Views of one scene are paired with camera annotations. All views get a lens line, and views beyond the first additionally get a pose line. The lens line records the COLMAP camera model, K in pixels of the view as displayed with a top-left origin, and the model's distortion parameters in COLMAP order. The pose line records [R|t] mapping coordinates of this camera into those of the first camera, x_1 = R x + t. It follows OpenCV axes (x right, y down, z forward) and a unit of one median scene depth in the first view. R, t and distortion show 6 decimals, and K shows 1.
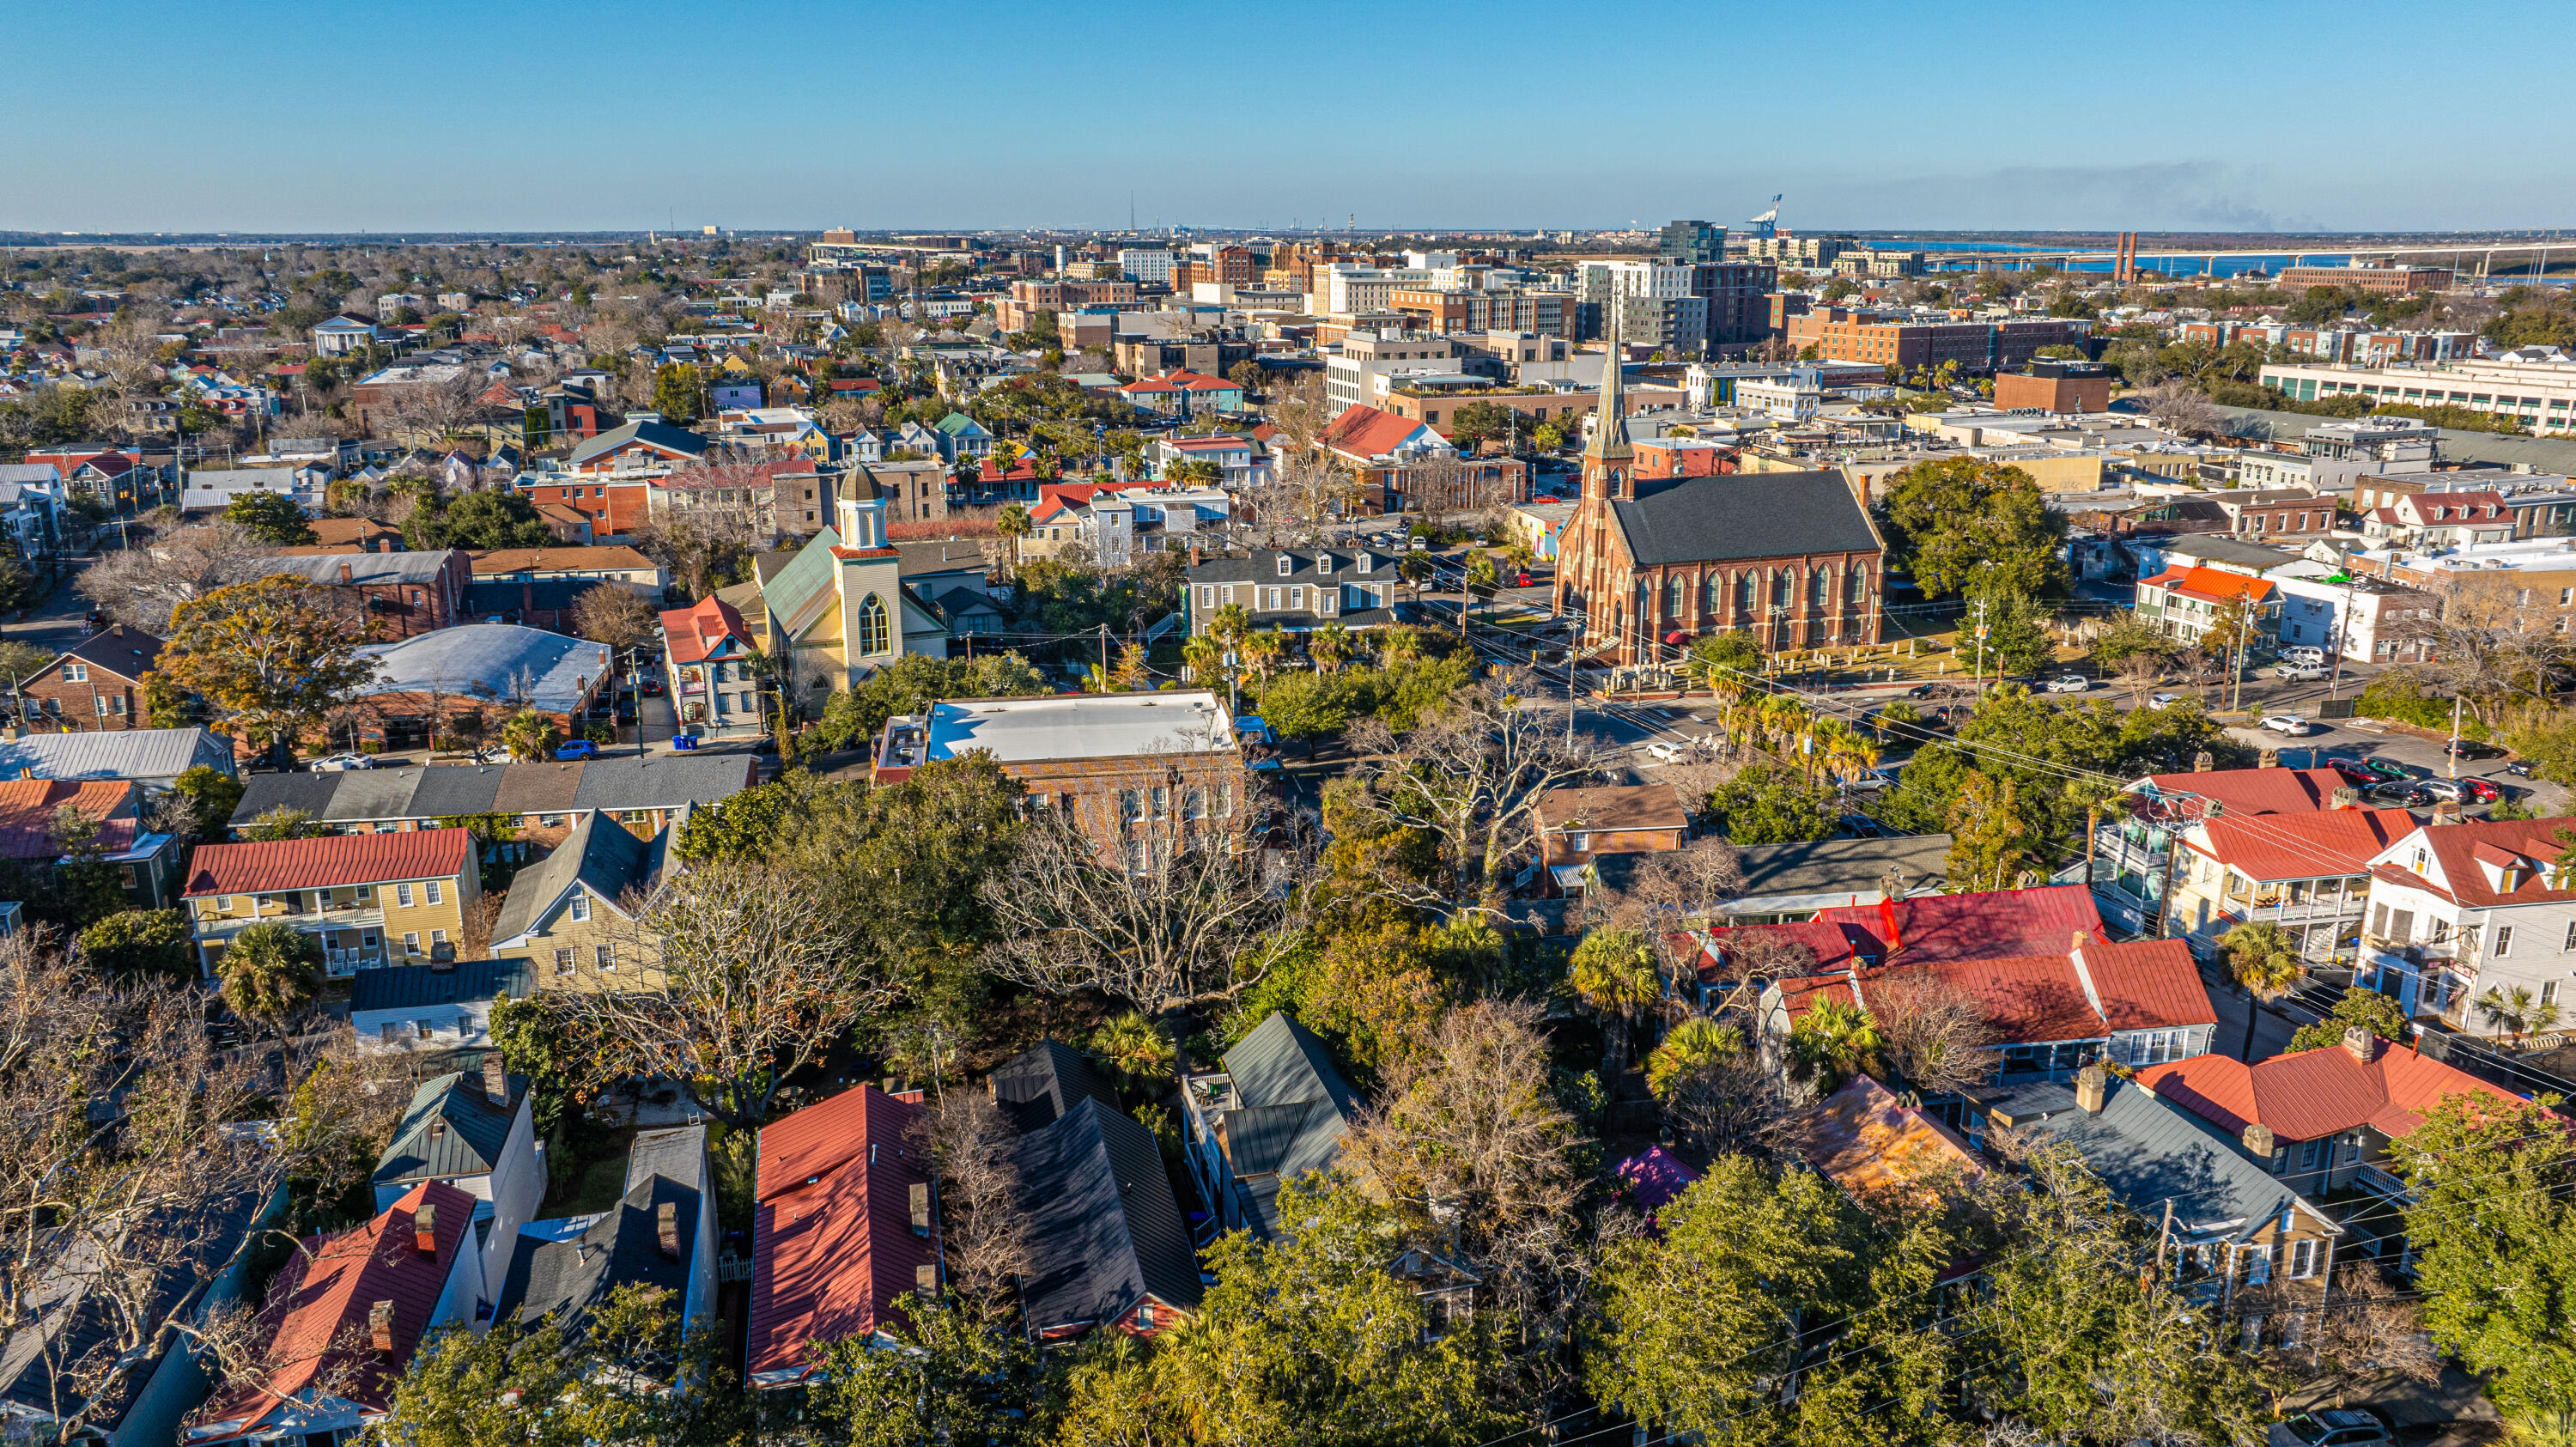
lens RADIAL K [[1822.1, 0, 1299.8], [0, 1822.1, 708.9], [0, 0, 1]] dist [-0.020079, 0.004011]
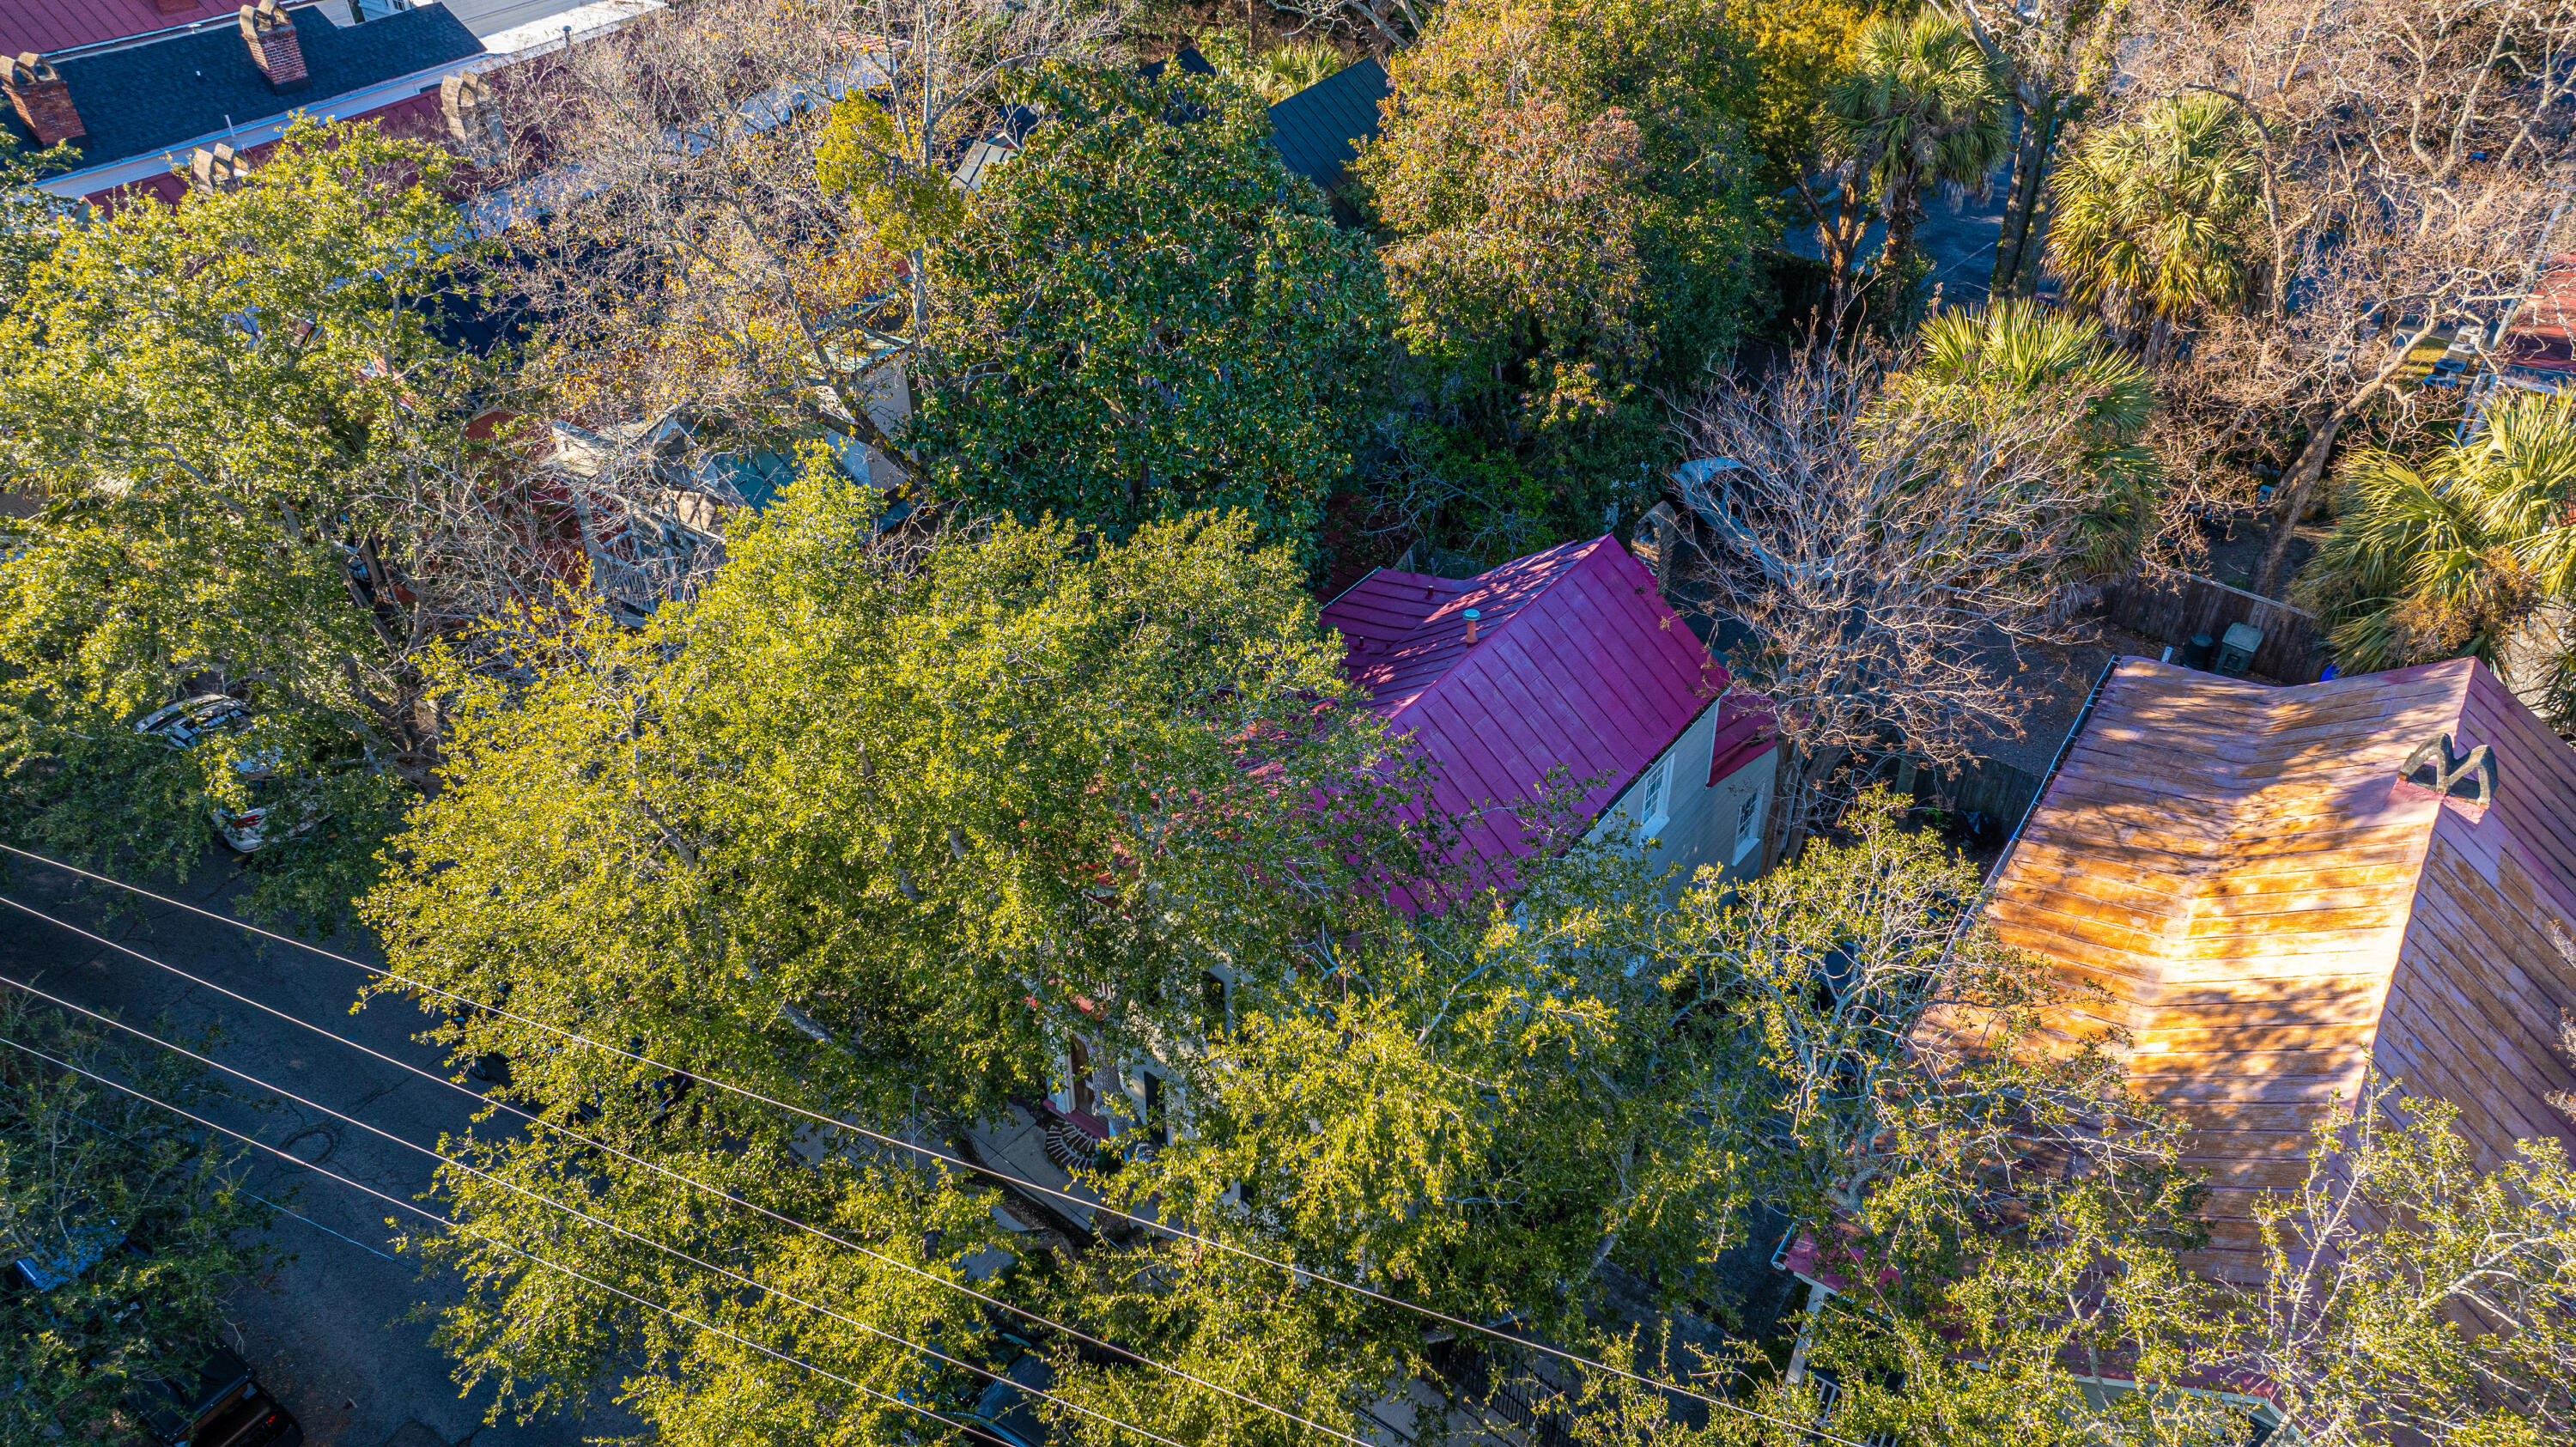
lens RADIAL K [[1822.1, 0, 1299.8], [0, 1822.1, 708.9], [0, 0, 1]] dist [-0.020079, 0.004011]
pose [[0.669736, 0.445189, -0.594358, 0.150421], [-0.188367, 0.876043, 0.443921, 0.045691], [0.718312, -0.185352, 0.670576, 0.271123]]
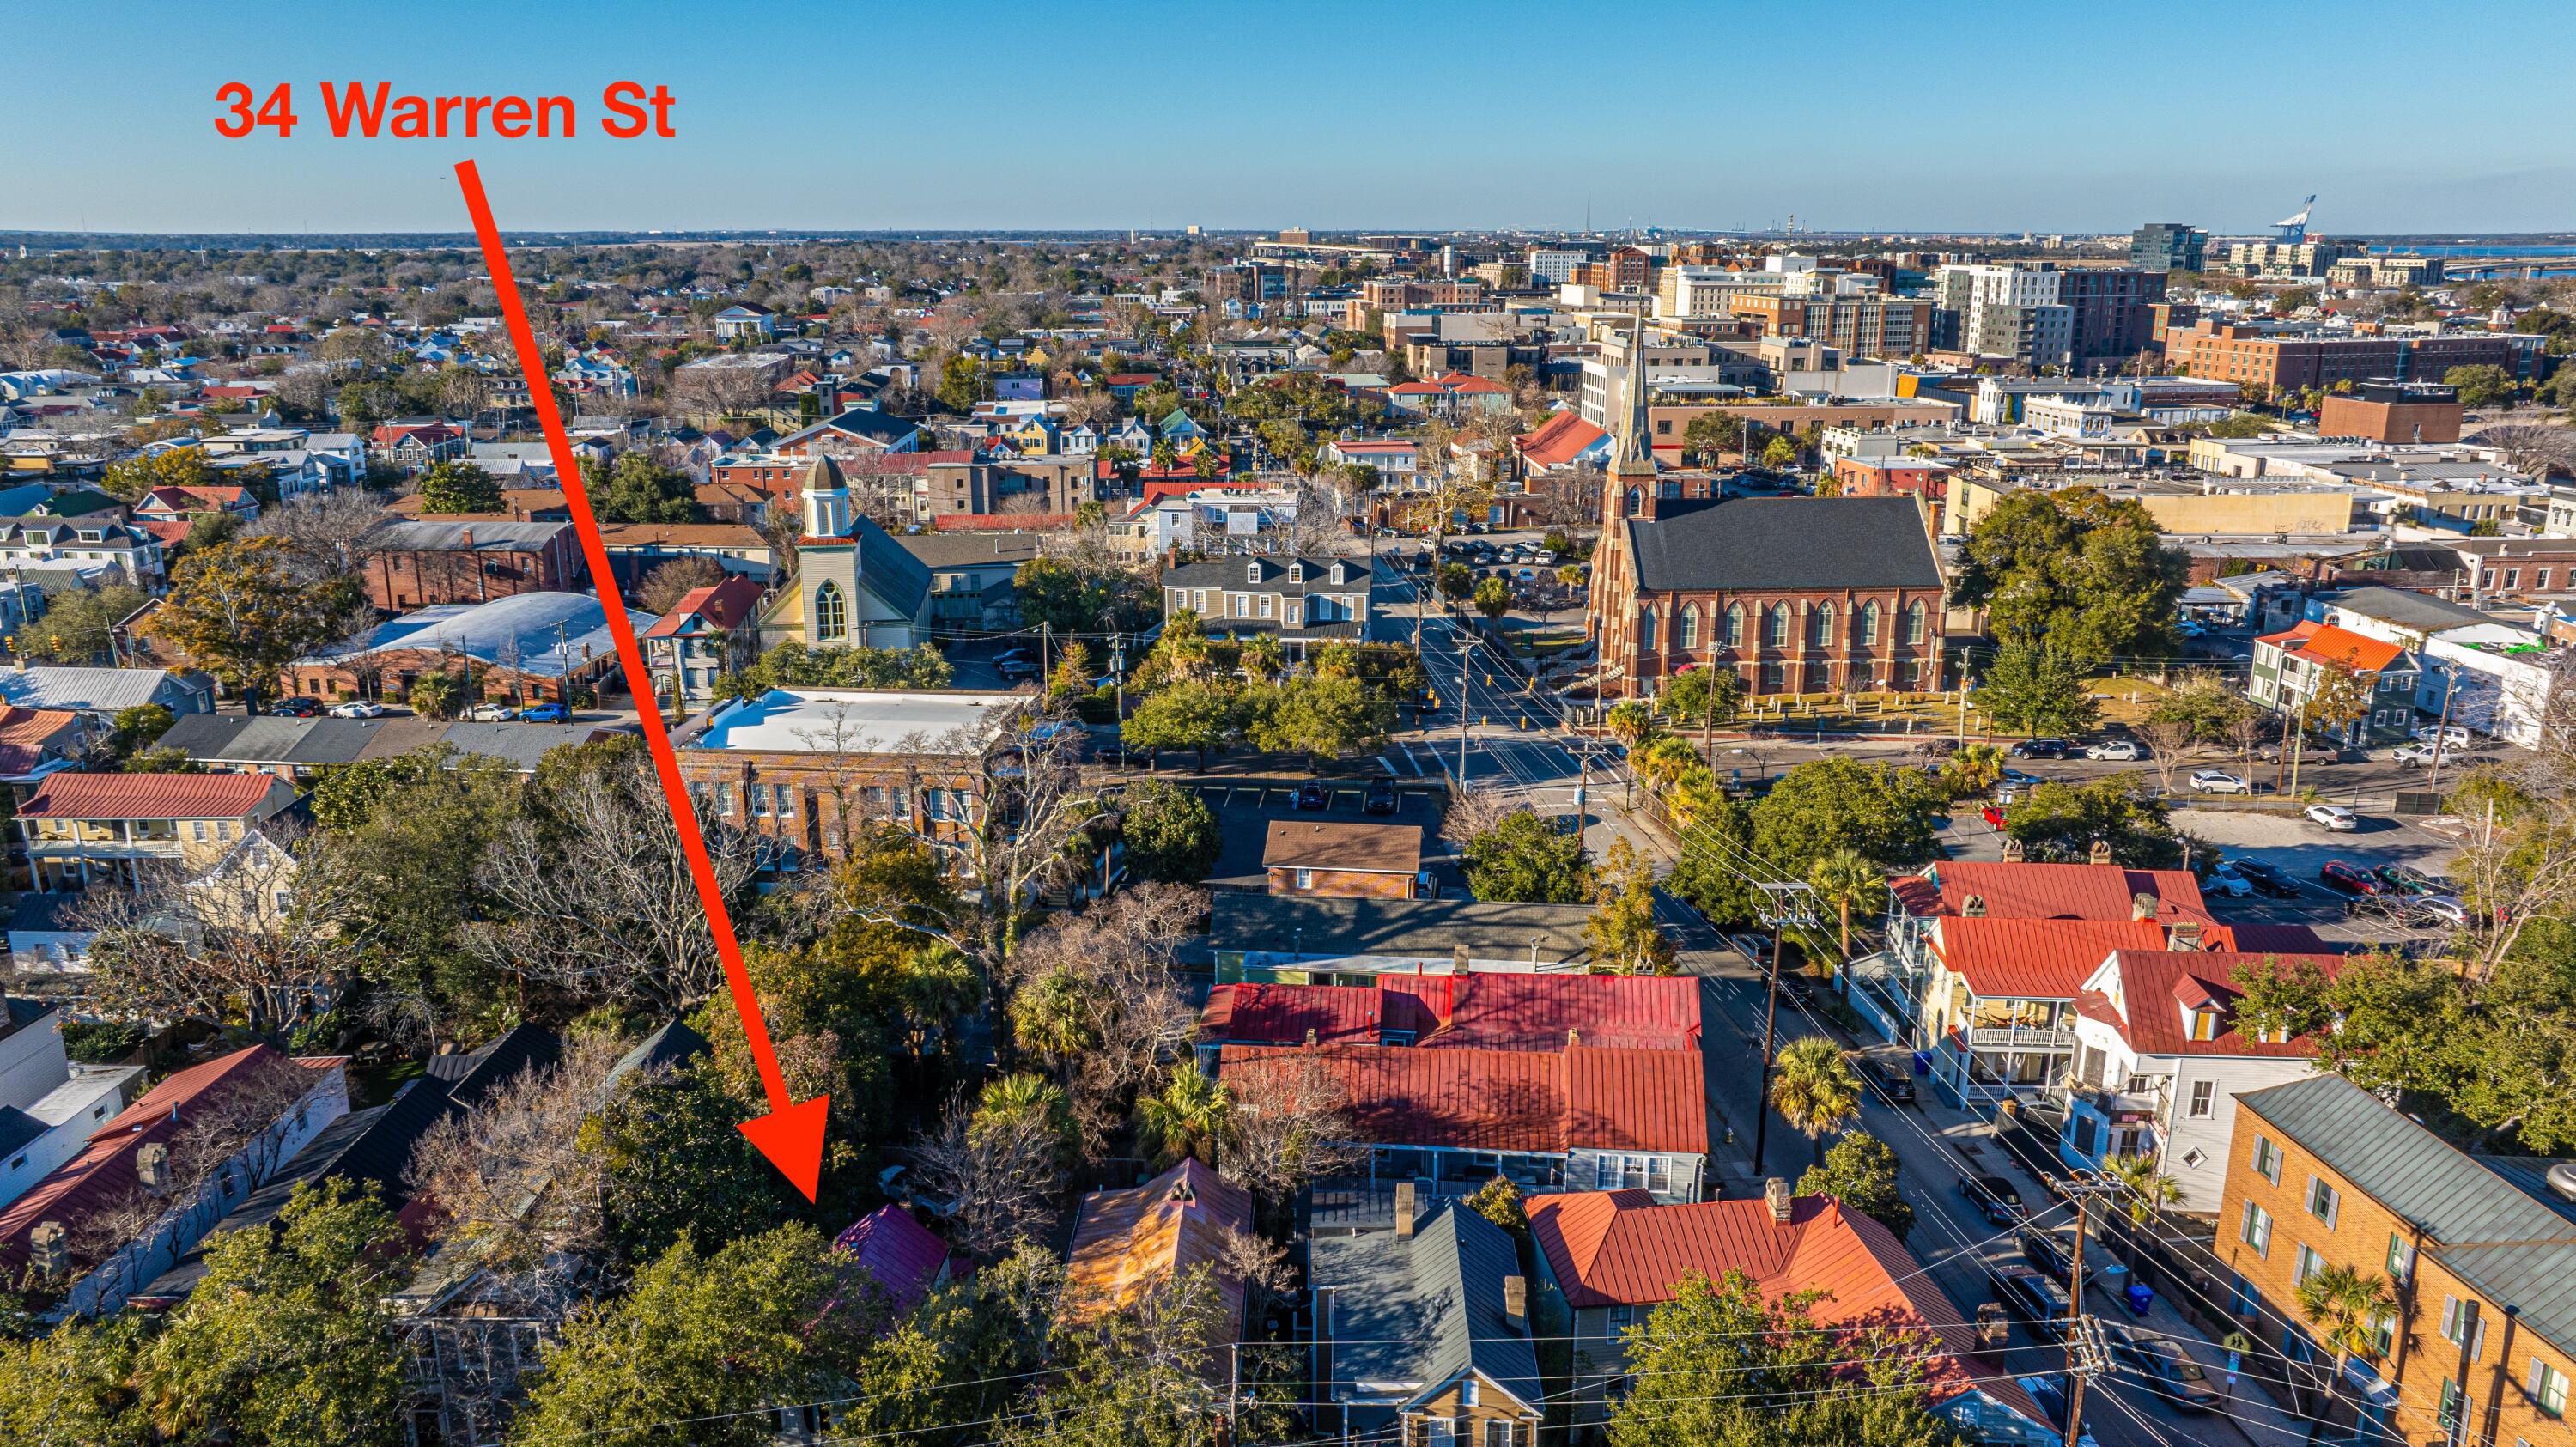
lens RADIAL K [[1815.8, 0, 1305.2], [0, 1815.8, 719.8], [0, 0, 1]] dist [-0.019778, 0.004180]
pose [[0.967812, 0.067067, -0.242573, 0.236765], [-0.065658, 0.997745, 0.013898, -0.013880], [0.242959, 0.002476, 0.970034, 0.057083]]
